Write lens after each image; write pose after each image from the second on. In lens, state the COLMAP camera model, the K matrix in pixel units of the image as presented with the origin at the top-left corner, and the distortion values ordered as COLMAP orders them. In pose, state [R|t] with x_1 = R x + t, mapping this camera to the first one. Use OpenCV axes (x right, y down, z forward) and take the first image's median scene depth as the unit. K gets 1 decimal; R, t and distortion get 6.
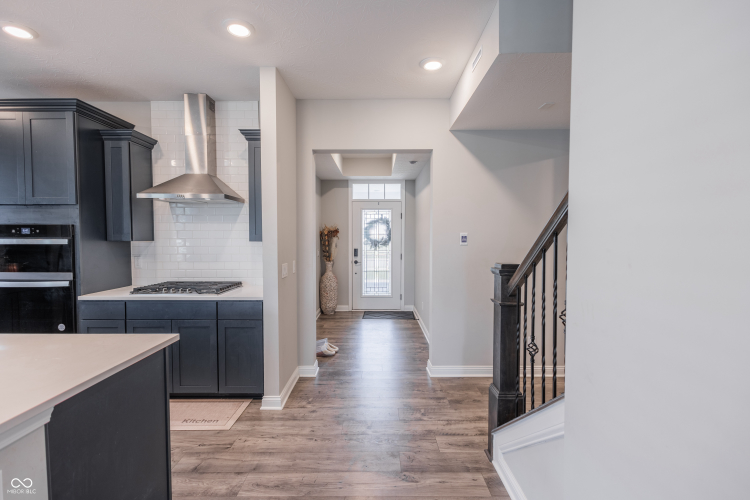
lens RADIAL K [[342.7, 0, 372.4], [0, 342.7, 248.0], [0, 0, 1]] dist [0.001170, -0.000405]
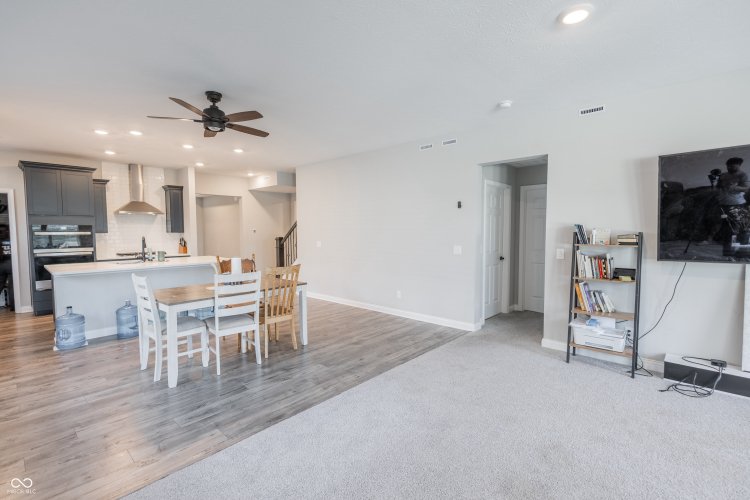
lens RADIAL K [[342.7, 0, 372.4], [0, 342.7, 248.0], [0, 0, 1]] dist [0.001170, -0.000405]
pose [[0.676359, -0.039563, 0.735509, -1.297462], [0.026356, 0.999217, 0.029512, 0.057957], [-0.736100, -0.000576, 0.676872, -1.774200]]
